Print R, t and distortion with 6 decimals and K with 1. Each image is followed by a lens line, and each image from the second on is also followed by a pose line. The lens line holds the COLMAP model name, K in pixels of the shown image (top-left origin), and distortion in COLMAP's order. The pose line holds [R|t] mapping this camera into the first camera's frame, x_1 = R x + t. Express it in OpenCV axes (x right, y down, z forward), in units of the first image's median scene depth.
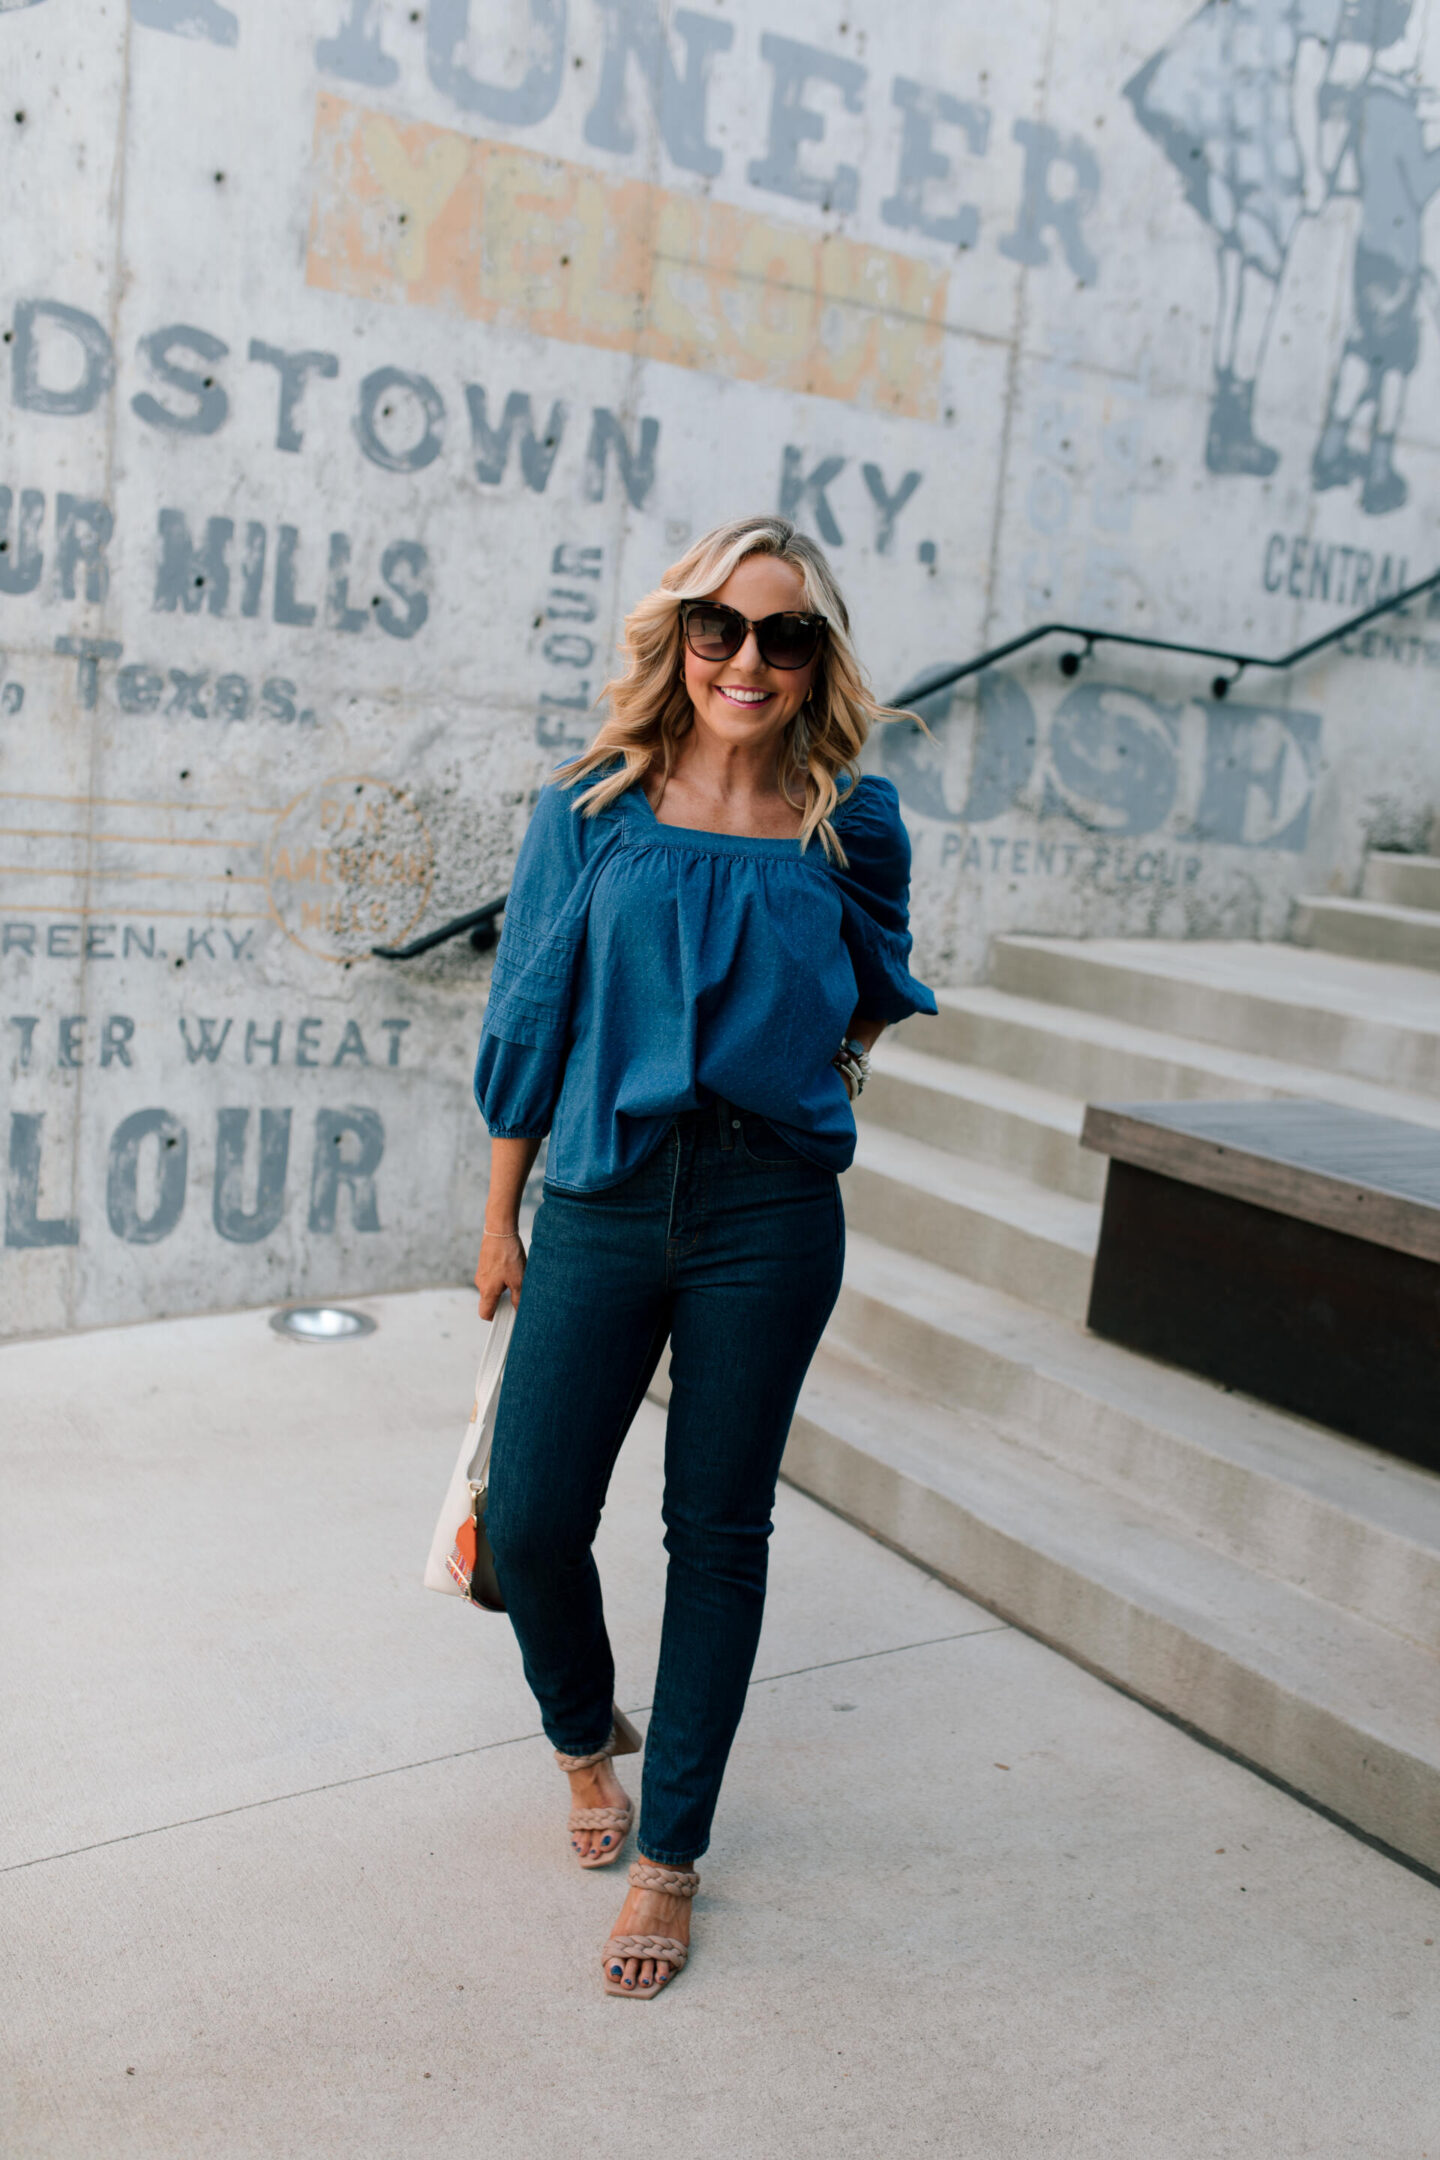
lens RADIAL K [[2074.8, 0, 722.6], [0, 2074.8, 1068.2], [0, 0, 1]] dist [-0.026913, 0.000000]
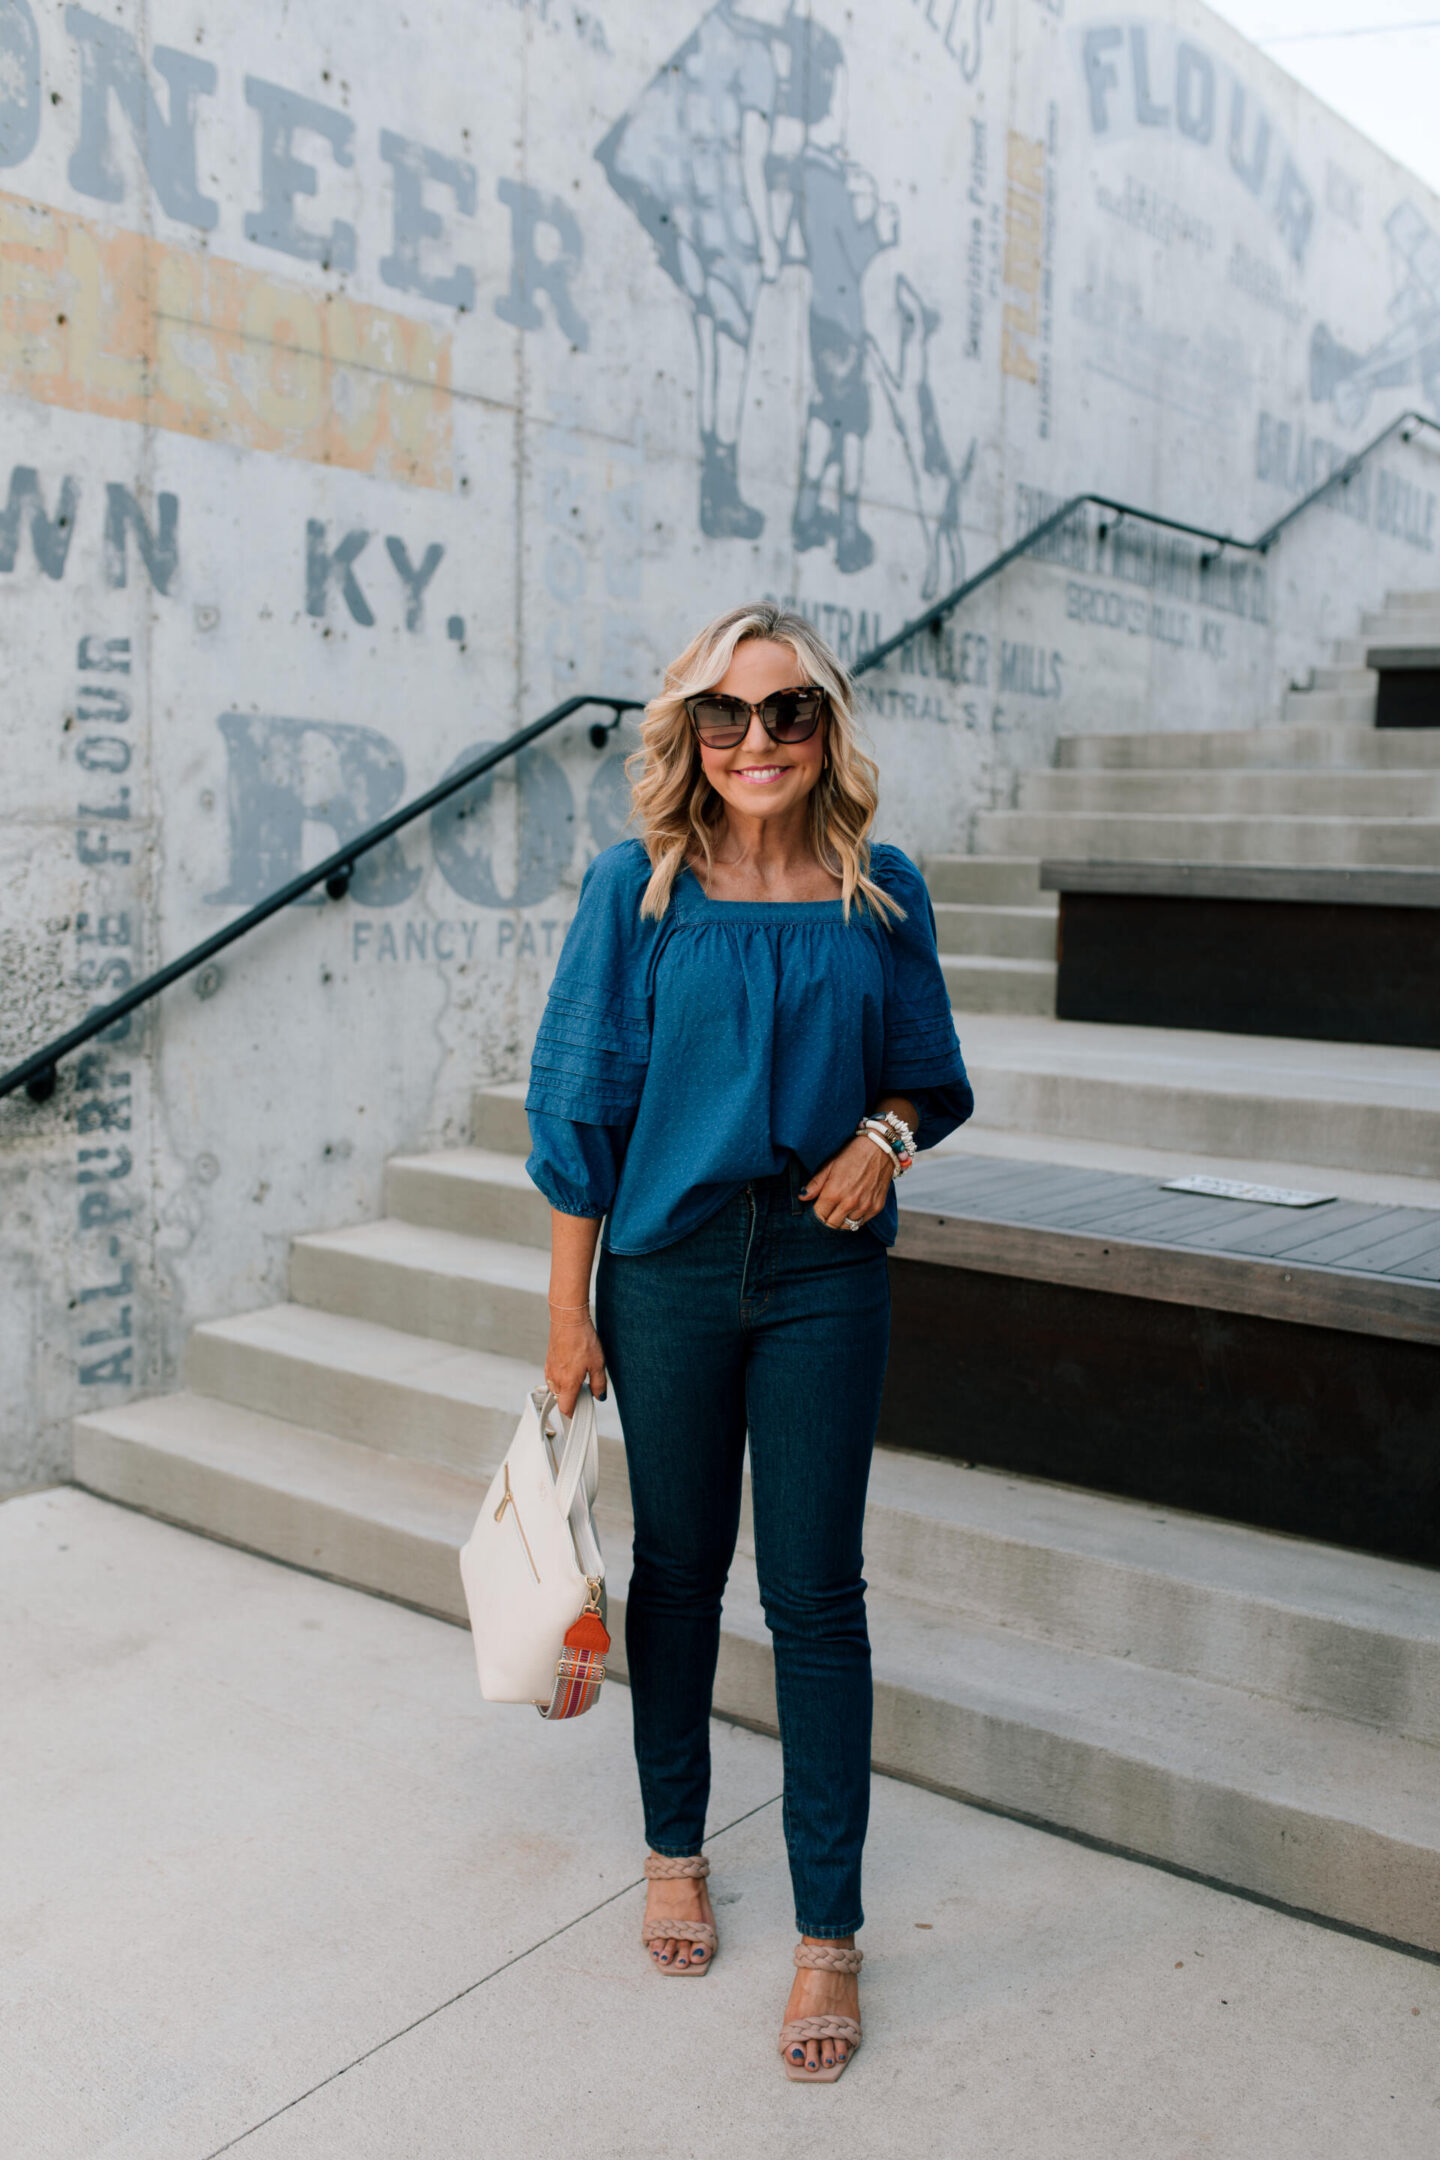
lens RADIAL K [[2074.8, 0, 740.6], [0, 2074.8, 1058.0], [0, 0, 1]] dist [-0.026913, 0.000000]
pose [[0.940507, -0.108129, 0.322108, -0.112100], [0.120979, 0.992452, -0.020083, -0.020659], [-0.317506, 0.057857, 0.946490, 0.079277]]
